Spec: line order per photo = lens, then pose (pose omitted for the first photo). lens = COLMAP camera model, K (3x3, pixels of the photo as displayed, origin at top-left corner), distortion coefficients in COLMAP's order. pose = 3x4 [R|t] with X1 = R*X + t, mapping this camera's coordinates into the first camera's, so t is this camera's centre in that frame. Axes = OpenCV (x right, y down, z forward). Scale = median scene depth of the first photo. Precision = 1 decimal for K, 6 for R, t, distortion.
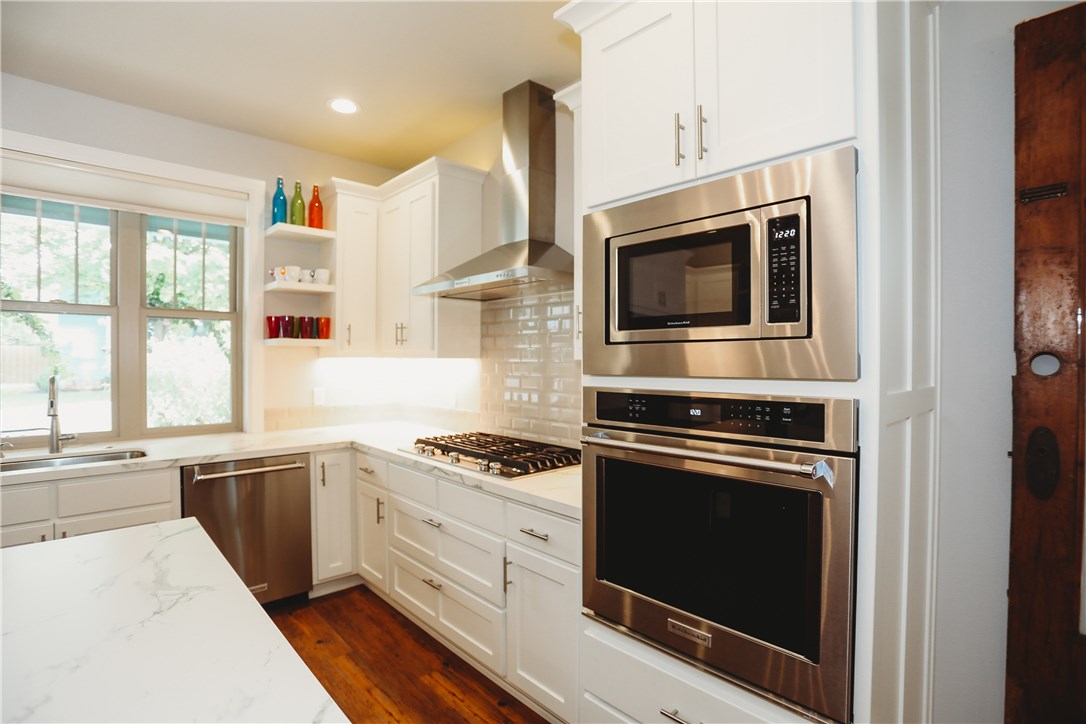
lens RADIAL K [[524.5, 0, 540.3], [0, 524.5, 364.7], [0, 0, 1]] dist [-0.070530, 0.025981]
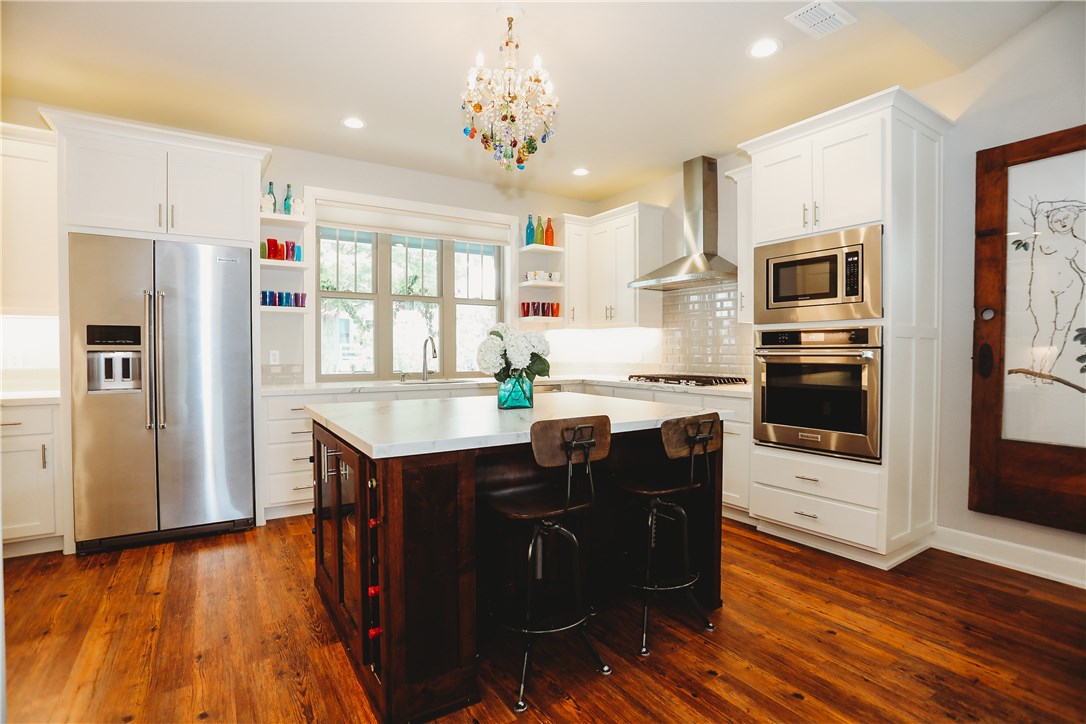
lens RADIAL K [[524.5, 0, 540.3], [0, 524.5, 364.7], [0, 0, 1]] dist [-0.070530, 0.025981]
pose [[0.984120, 0.002092, -0.177495, -0.233890], [0.000518, 0.999892, 0.014662, 0.088685], [0.177506, -0.014521, 0.984013, -0.706976]]
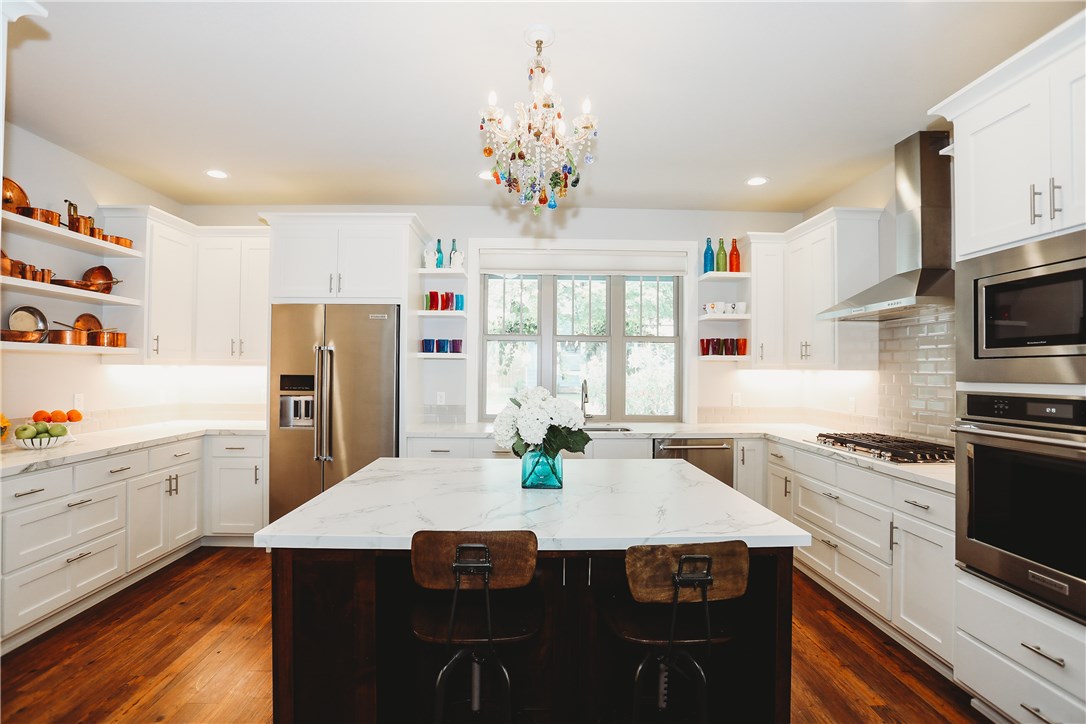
lens RADIAL K [[524.5, 0, 540.3], [0, 524.5, 364.7], [0, 0, 1]] dist [-0.070530, 0.025981]
pose [[0.750777, -0.003309, -0.660548, 0.083337], [-0.013347, 0.999707, -0.020178, 0.009716], [0.660421, 0.023965, 0.750513, -0.402906]]
